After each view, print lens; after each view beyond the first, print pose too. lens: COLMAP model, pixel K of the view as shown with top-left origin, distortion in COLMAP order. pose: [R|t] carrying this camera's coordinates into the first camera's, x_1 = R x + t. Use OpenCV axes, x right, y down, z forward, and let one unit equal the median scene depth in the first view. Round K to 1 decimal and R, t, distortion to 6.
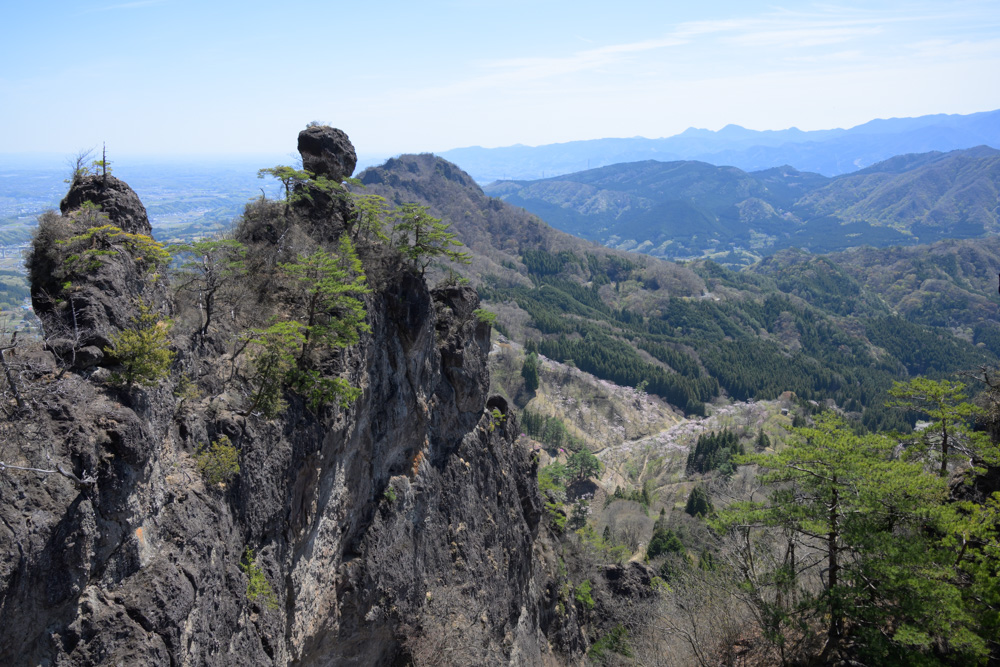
lens RADIAL K [[740.9, 0, 507.1], [0, 740.9, 334.5], [0, 0, 1]] dist [-0.001555, 0.008723]
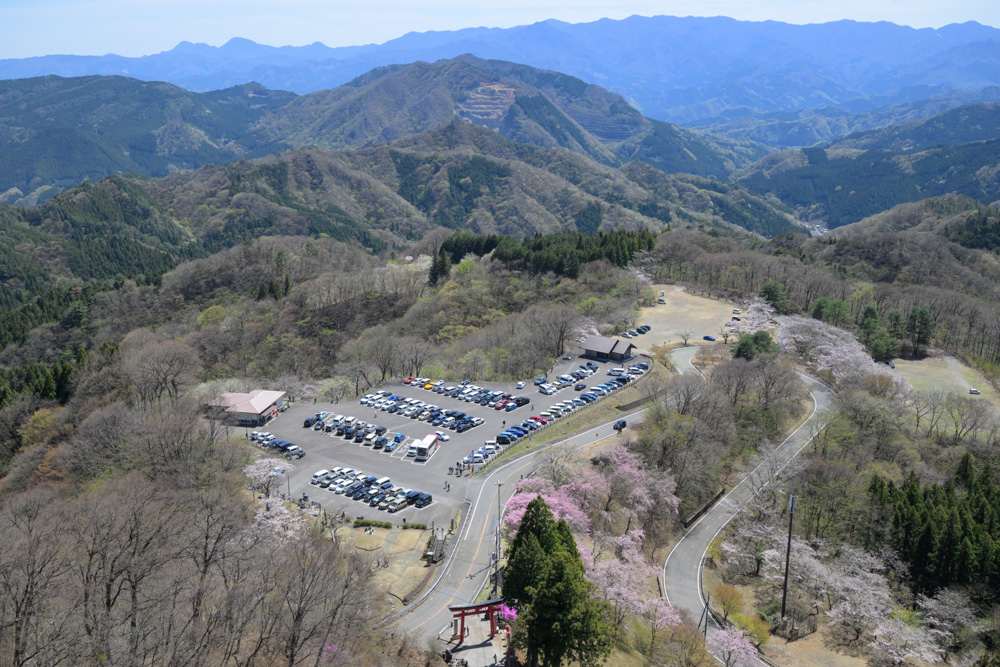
lens RADIAL K [[1026.3, 0, 500.9], [0, 1026.3, 331.5], [0, 0, 1]] dist [0.007696, 0.000000]
pose [[0.870630, -0.124193, 0.476004, 0.107456], [0.123809, 0.991780, 0.032310, 0.025009], [-0.476103, 0.030803, 0.878850, -0.021527]]
